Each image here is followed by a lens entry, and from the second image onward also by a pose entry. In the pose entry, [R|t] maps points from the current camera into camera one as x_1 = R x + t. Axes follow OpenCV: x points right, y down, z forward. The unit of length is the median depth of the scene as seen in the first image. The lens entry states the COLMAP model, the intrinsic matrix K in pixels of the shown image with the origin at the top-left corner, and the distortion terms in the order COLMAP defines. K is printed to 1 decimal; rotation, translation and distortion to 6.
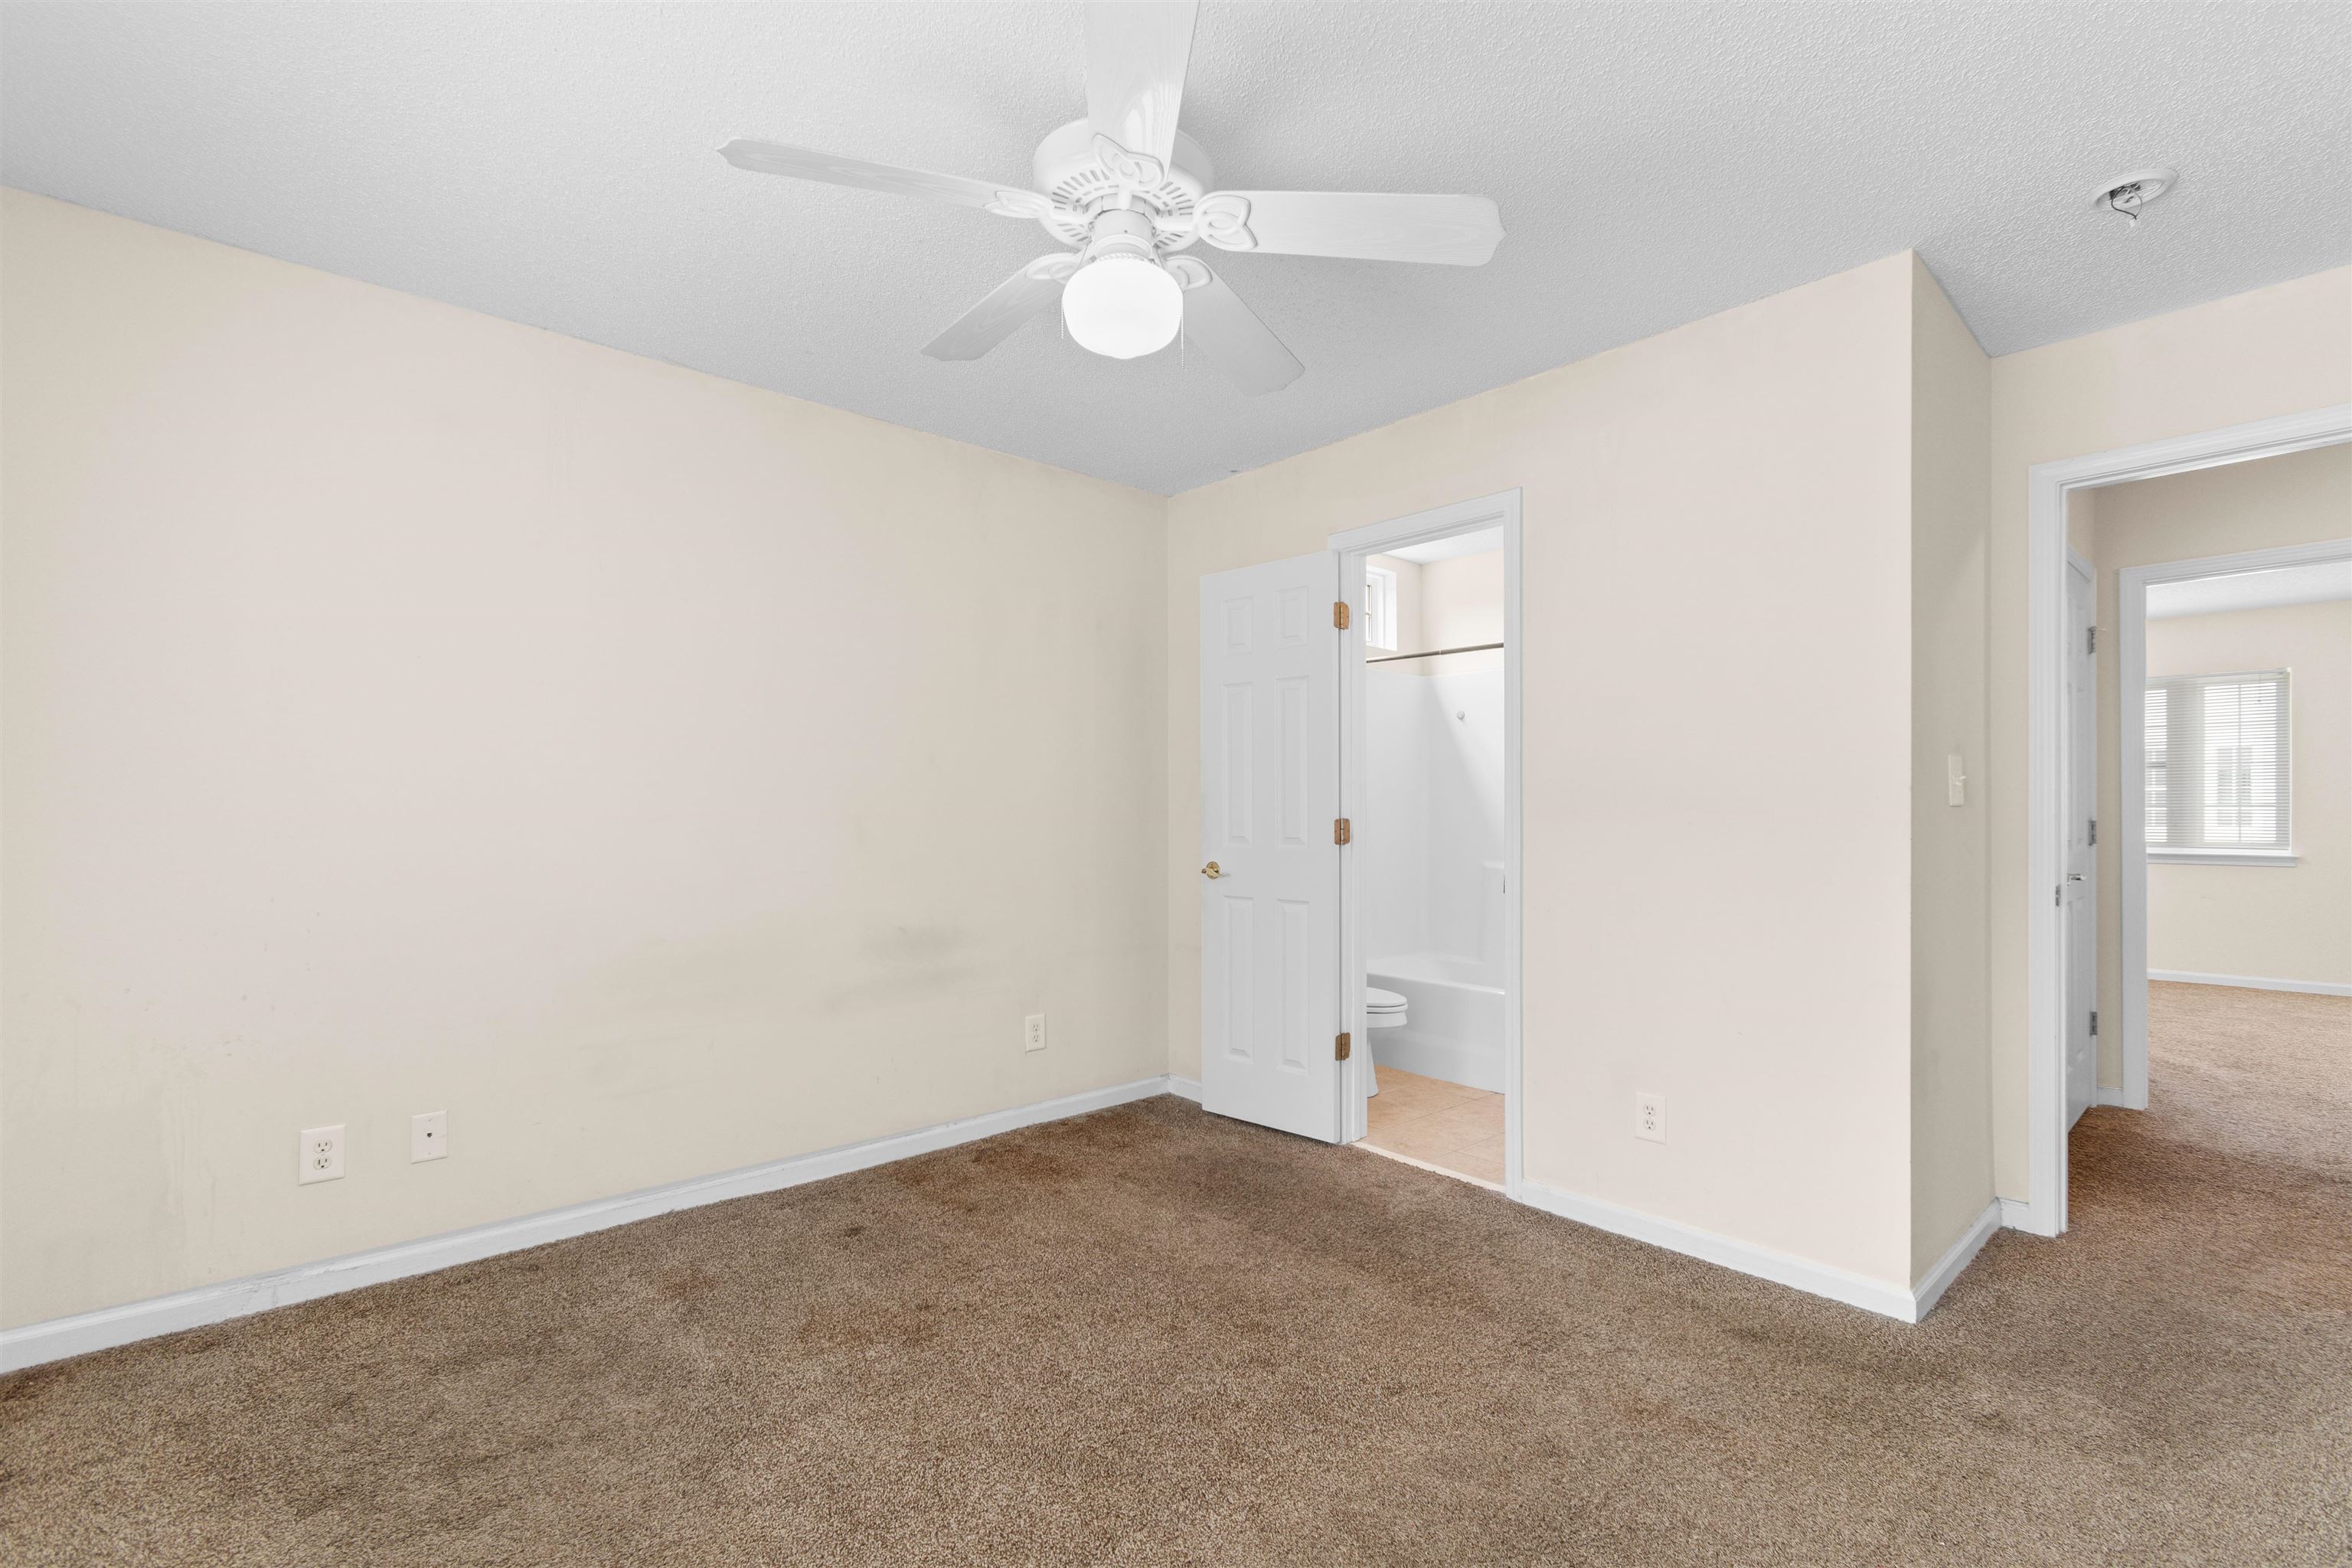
lens RADIAL K [[1023.3, 0, 1174.2], [0, 1023.3, 808.2], [0, 0, 1]] dist [0.002625, 0.000361]
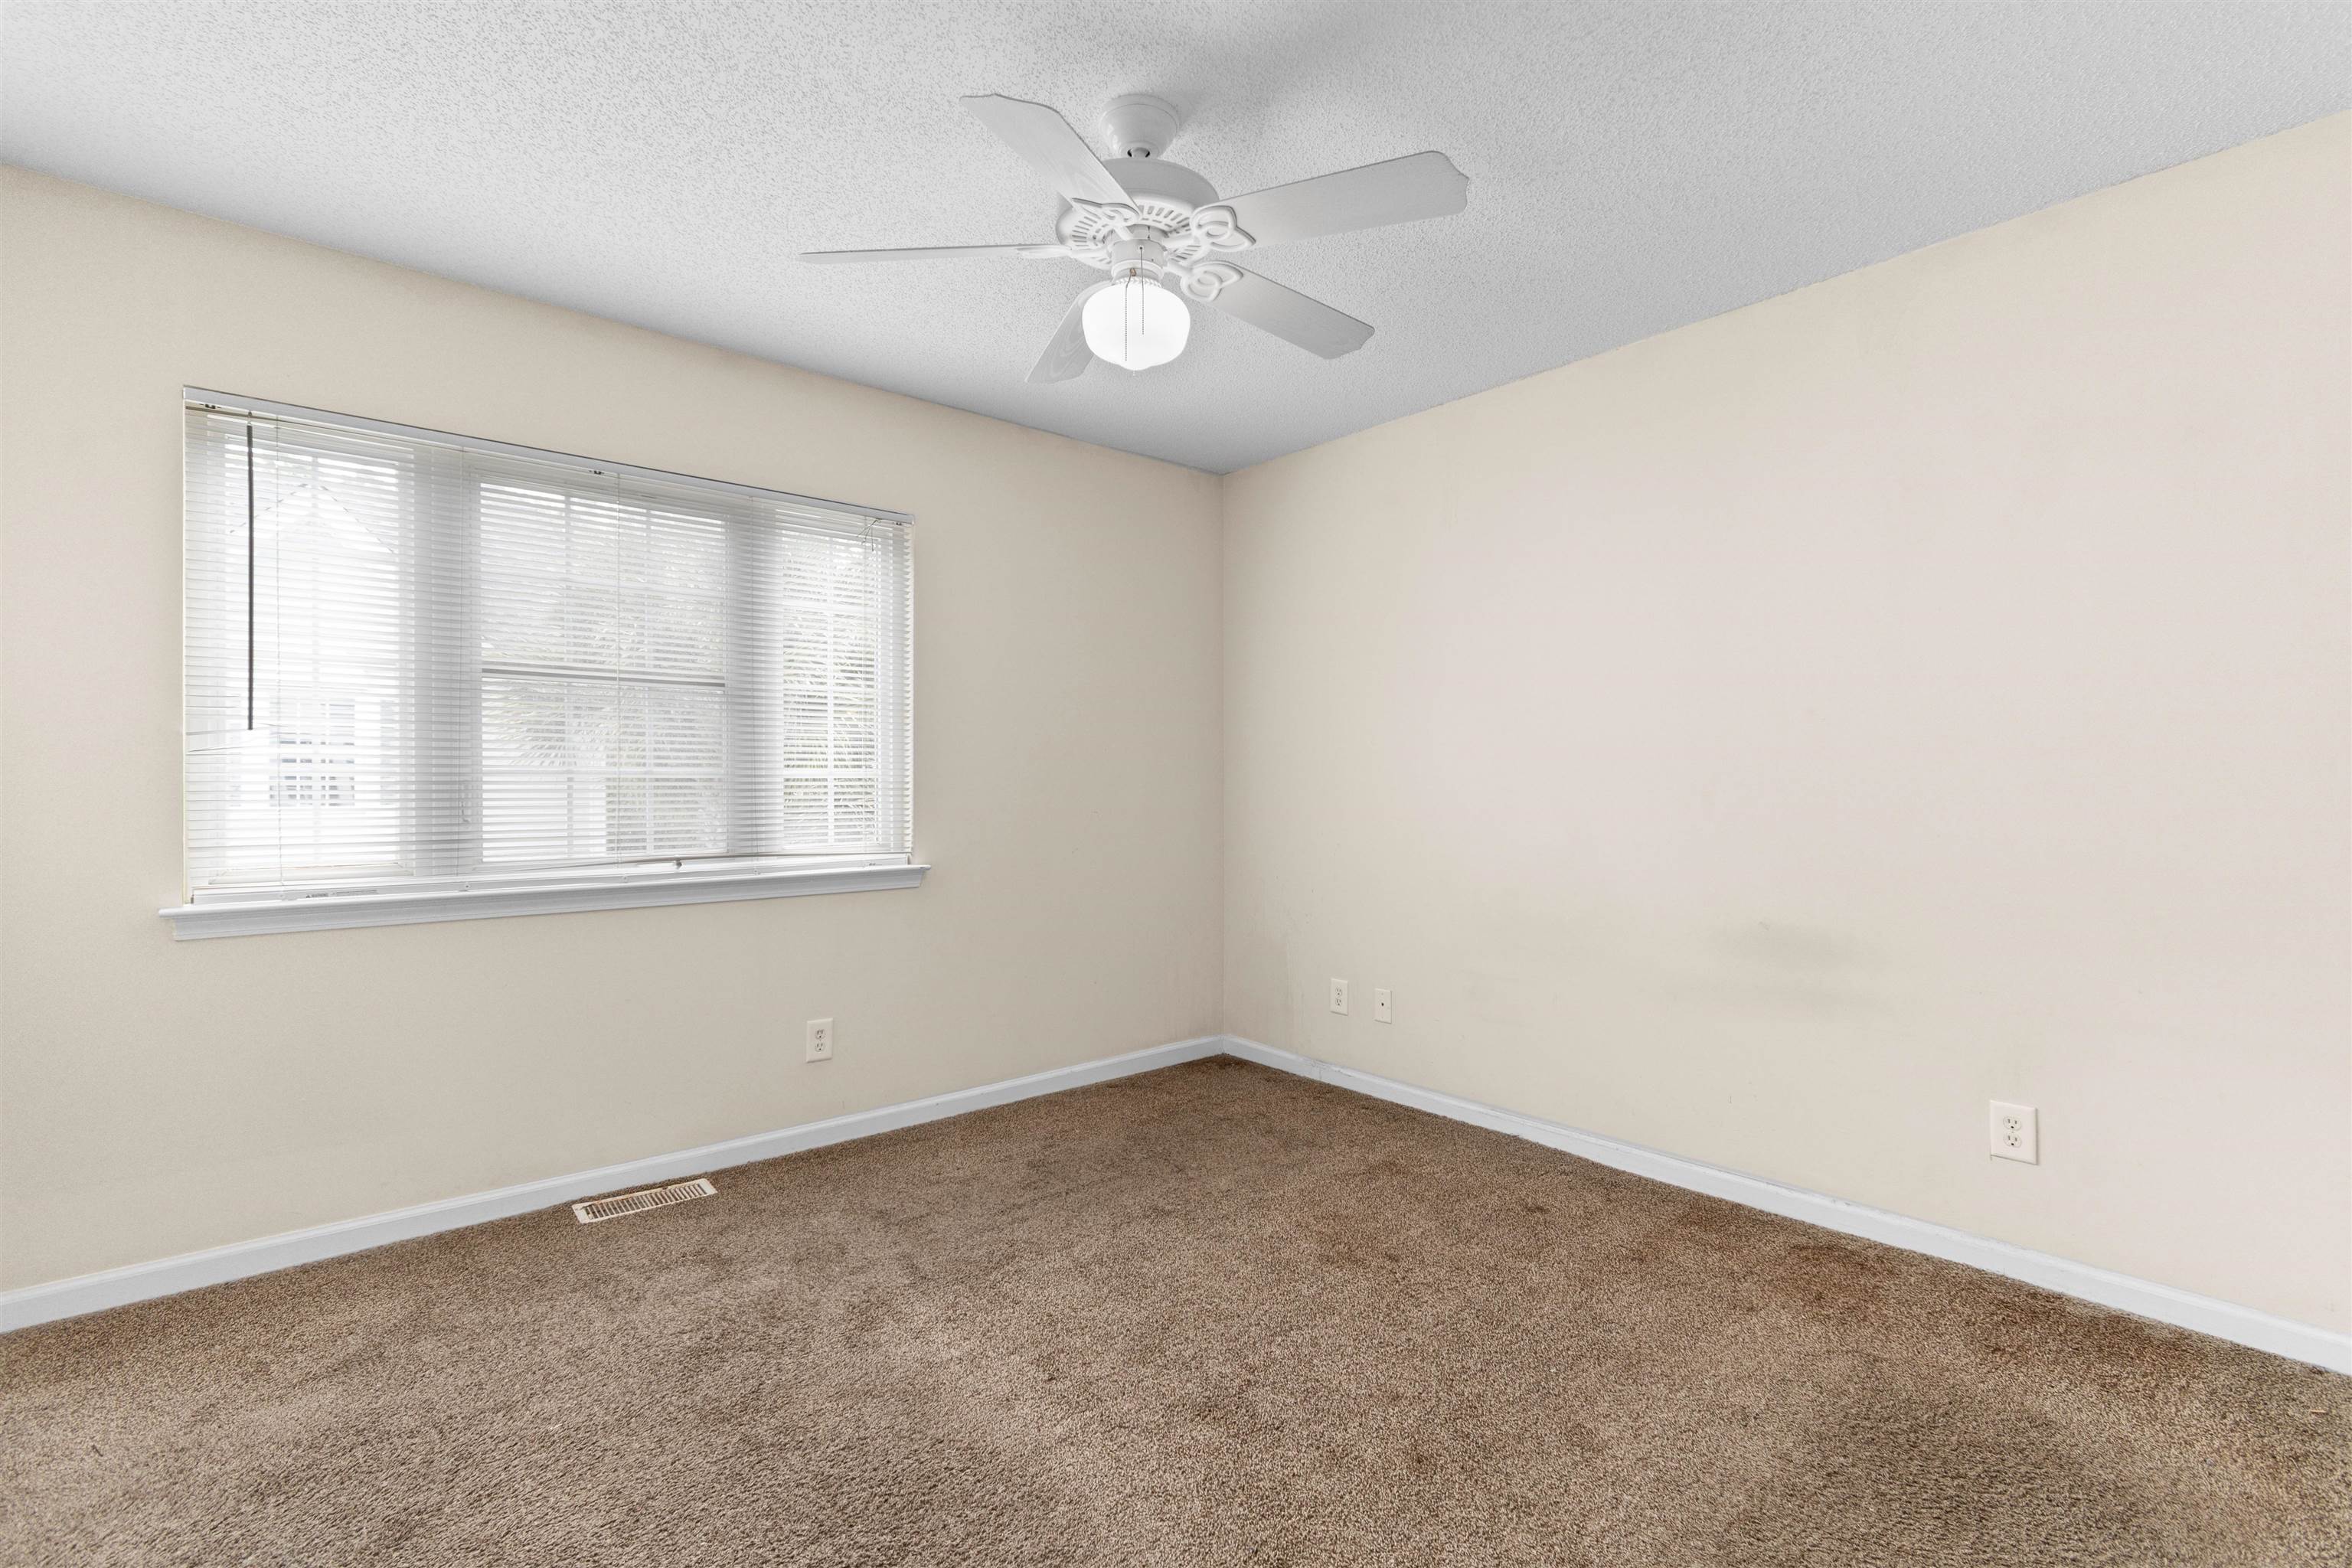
lens RADIAL K [[1037.6, 0, 1177.7], [0, 1037.6, 771.3], [0, 0, 1]] dist [0.003438, 0.000143]
pose [[-0.007416, -0.011583, -0.999905, 0.657161], [0.002530, 0.999929, -0.011602, 0.005488], [0.999969, -0.002616, -0.007386, 0.638177]]
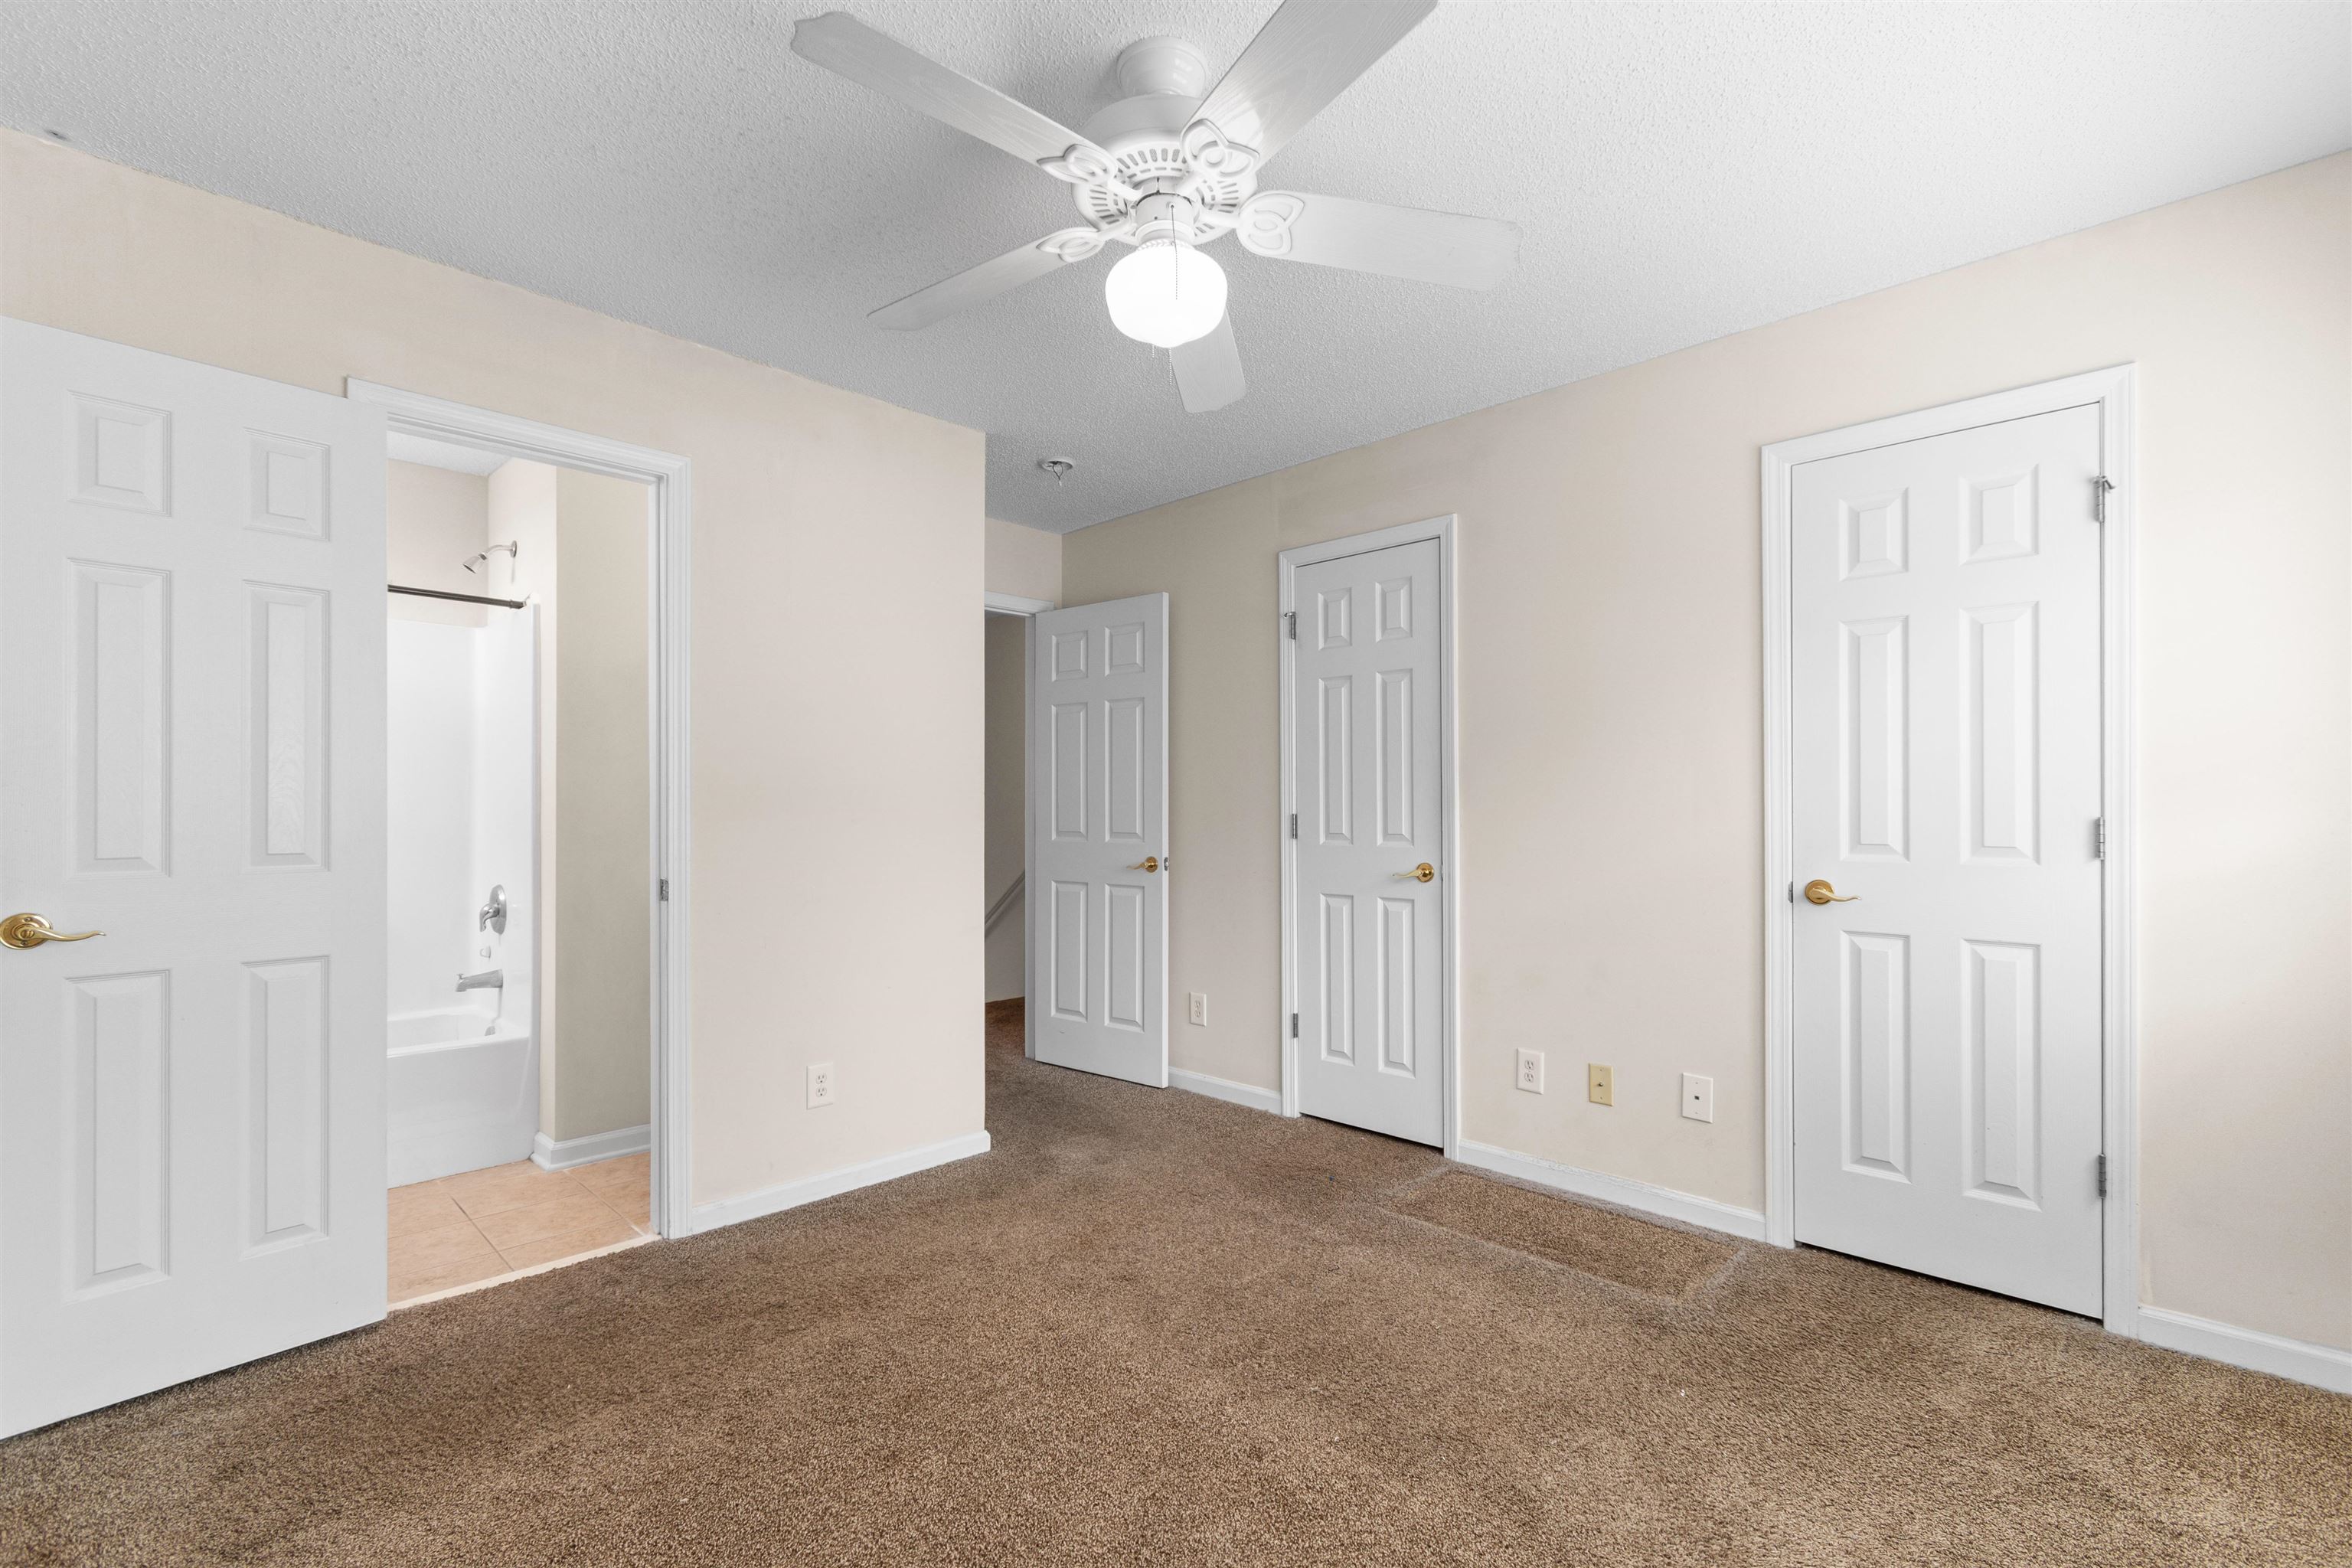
lens RADIAL K [[1036.6, 0, 1180.6], [0, 1036.6, 802.3], [0, 0, 1]] dist [0.011734, -0.005719]
pose [[-0.058437, 0.009661, 0.998244, -0.637006], [-0.001261, 0.999952, -0.009751, 0.005978], [-0.998290, -0.001829, -0.058422, 0.633548]]
